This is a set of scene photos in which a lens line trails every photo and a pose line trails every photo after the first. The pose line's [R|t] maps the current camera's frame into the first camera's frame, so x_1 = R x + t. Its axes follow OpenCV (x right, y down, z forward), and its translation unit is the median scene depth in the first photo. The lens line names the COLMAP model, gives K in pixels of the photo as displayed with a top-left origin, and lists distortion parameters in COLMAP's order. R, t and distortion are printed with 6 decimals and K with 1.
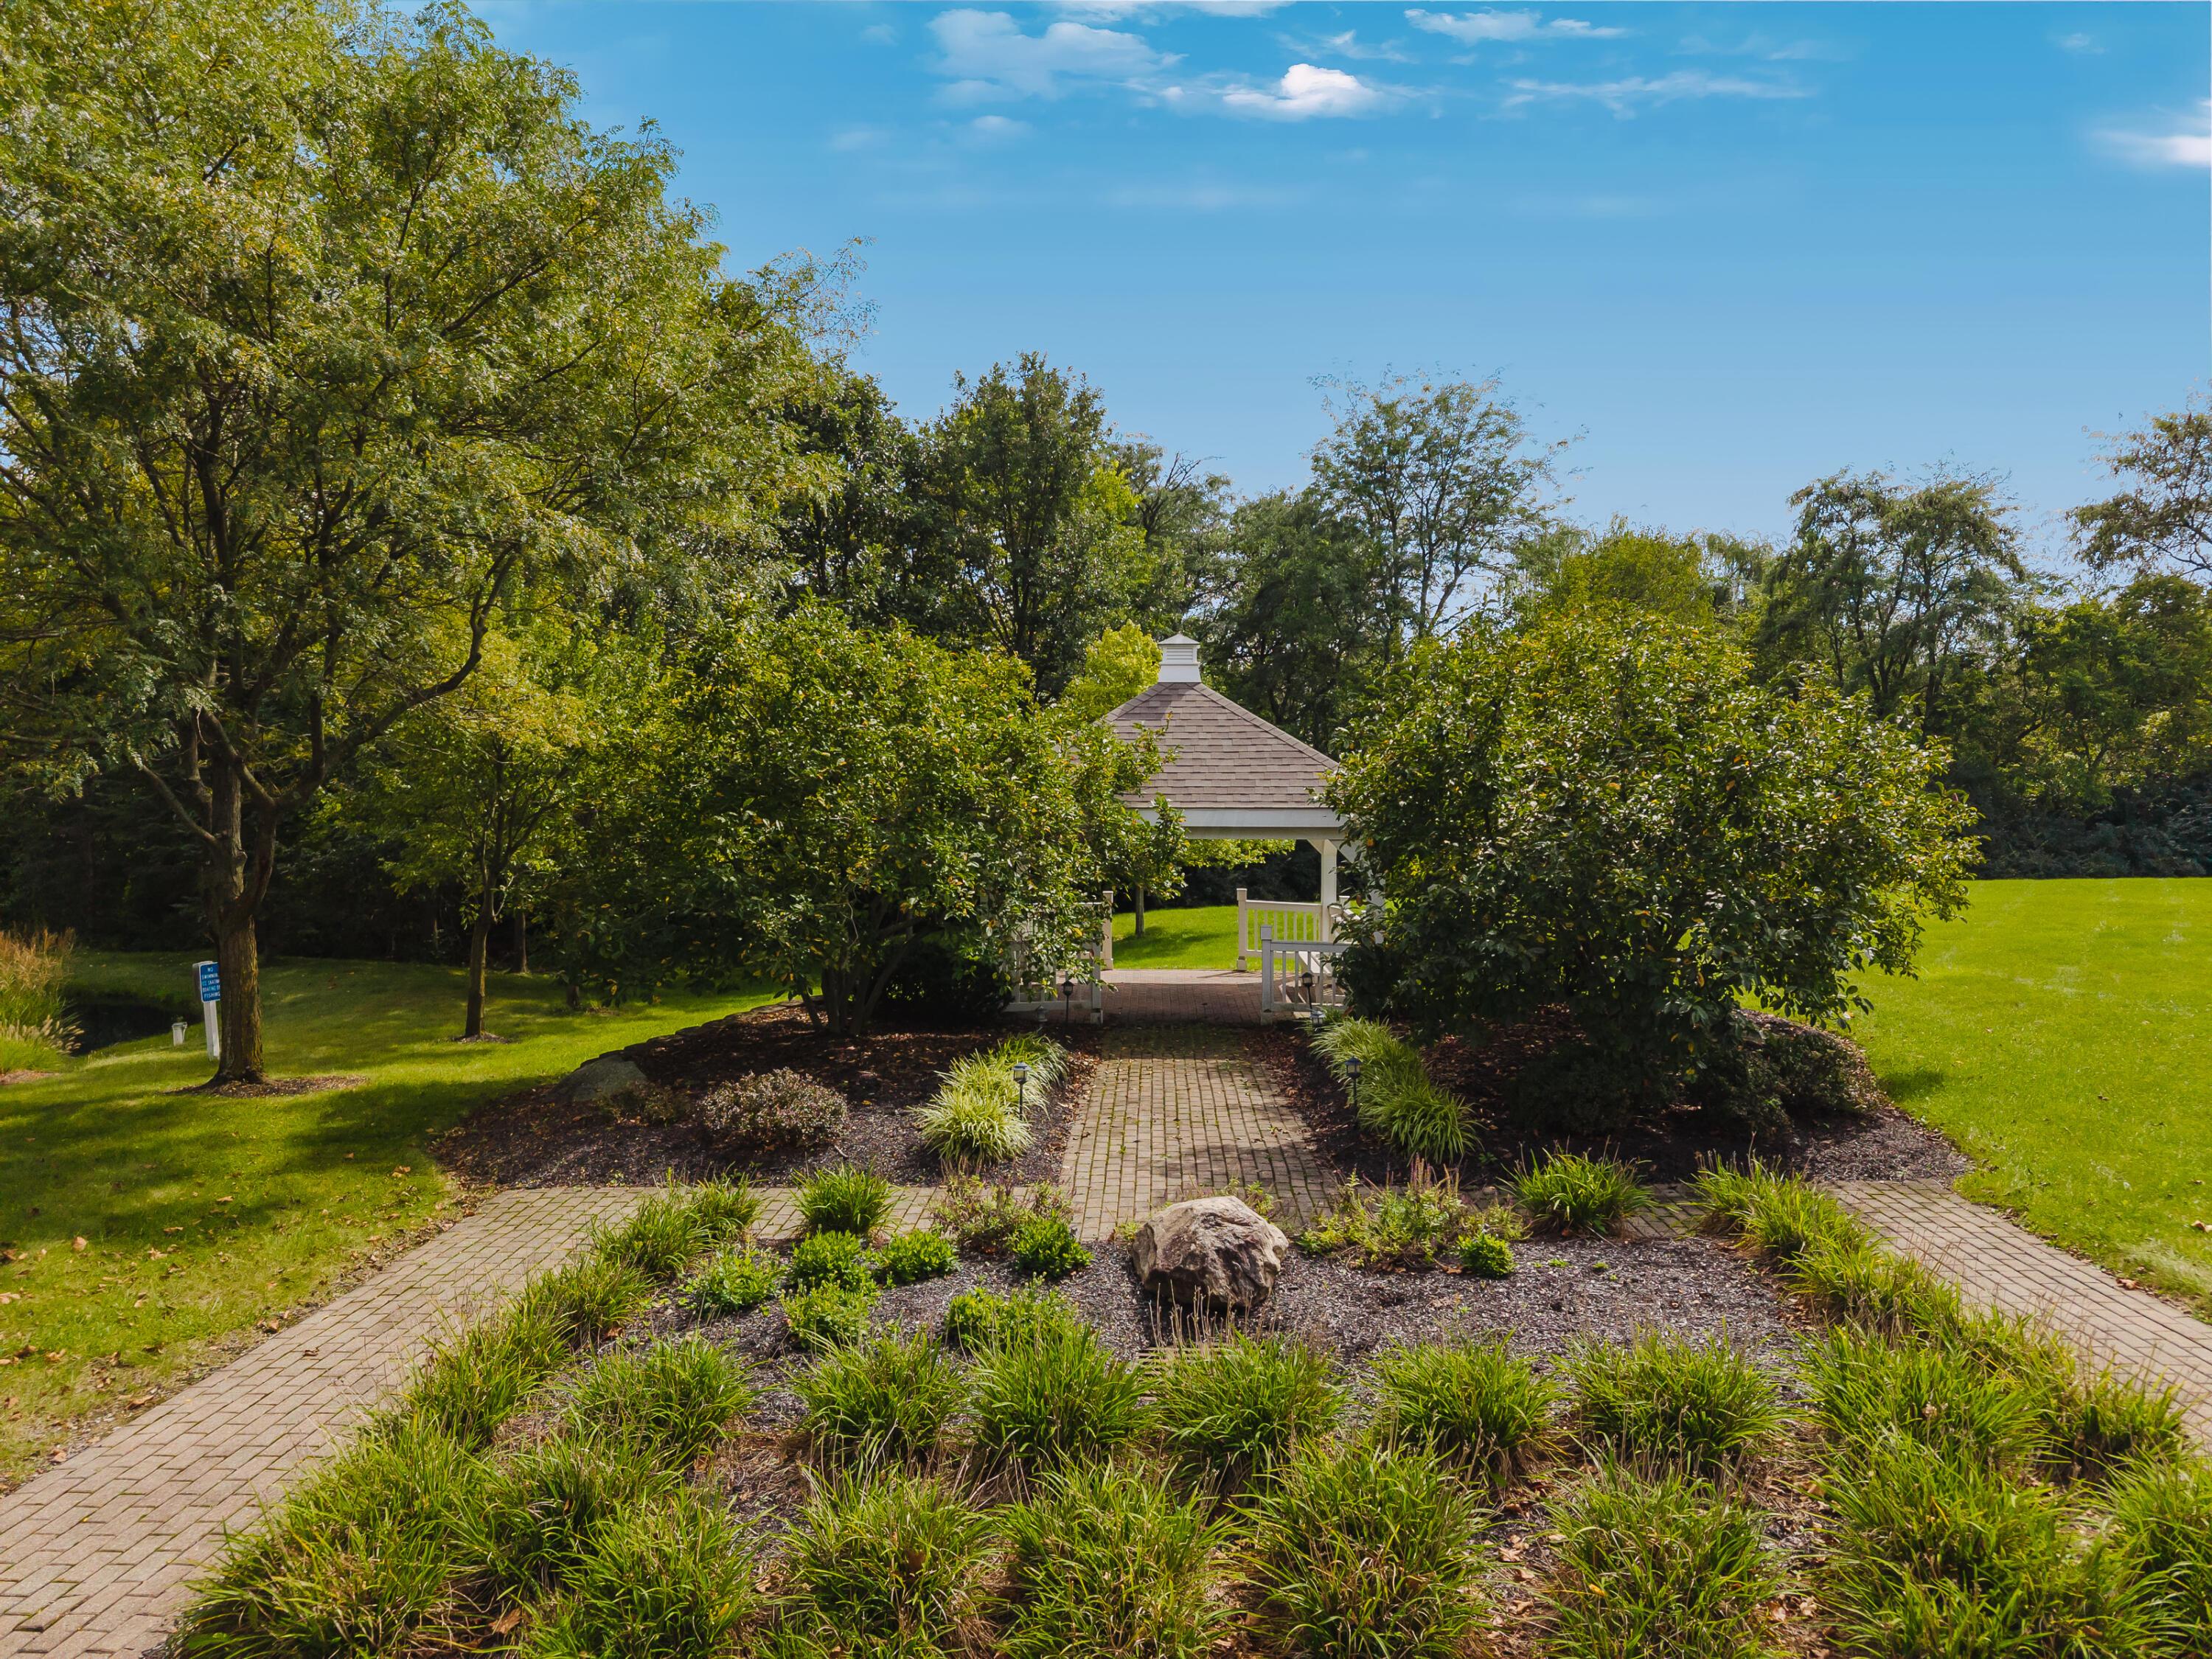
lens RADIAL K [[1551.1, 0, 1106.0], [0, 1551.1, 829.5], [0, 0, 1]] dist [0.008149, -0.001769]
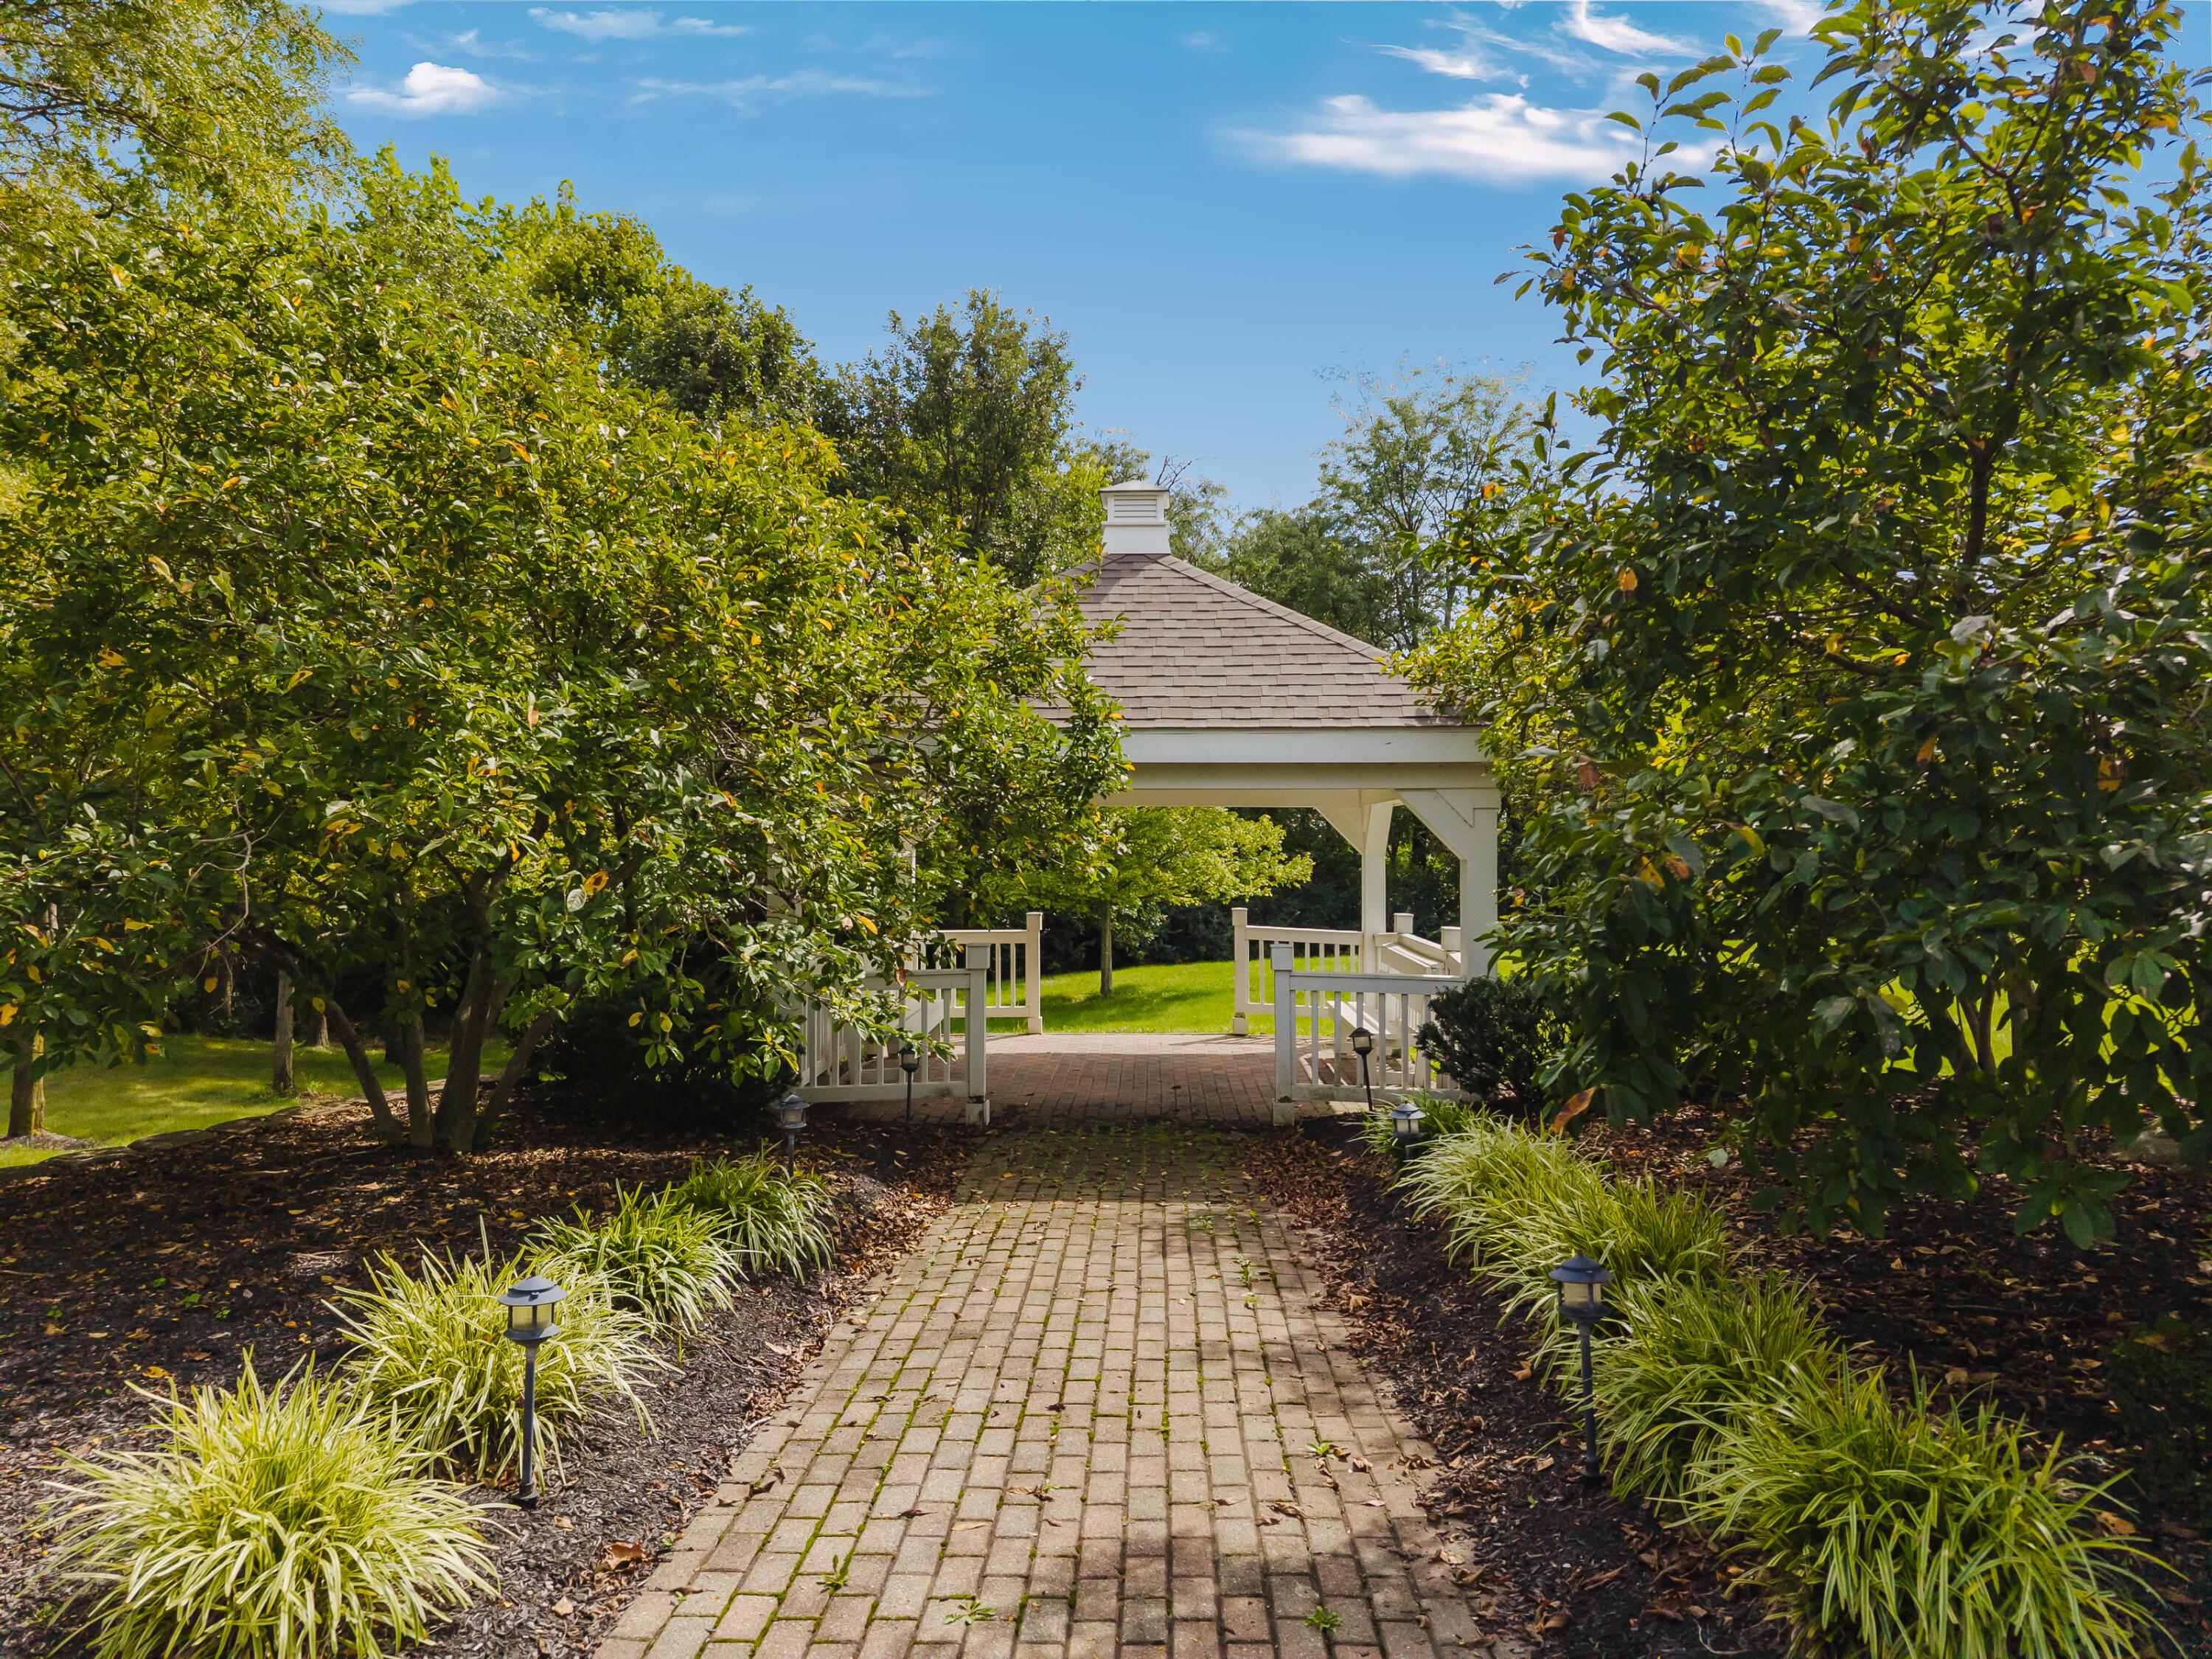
lens RADIAL K [[1551.1, 0, 1106.0], [0, 1551.1, 829.5], [0, 0, 1]] dist [0.008149, -0.001769]
pose [[1.000000, -0.000752, -0.000575, 0.023276], [0.000721, 0.998687, -0.051216, 0.027998], [0.000613, 0.051216, 0.998687, 0.253603]]
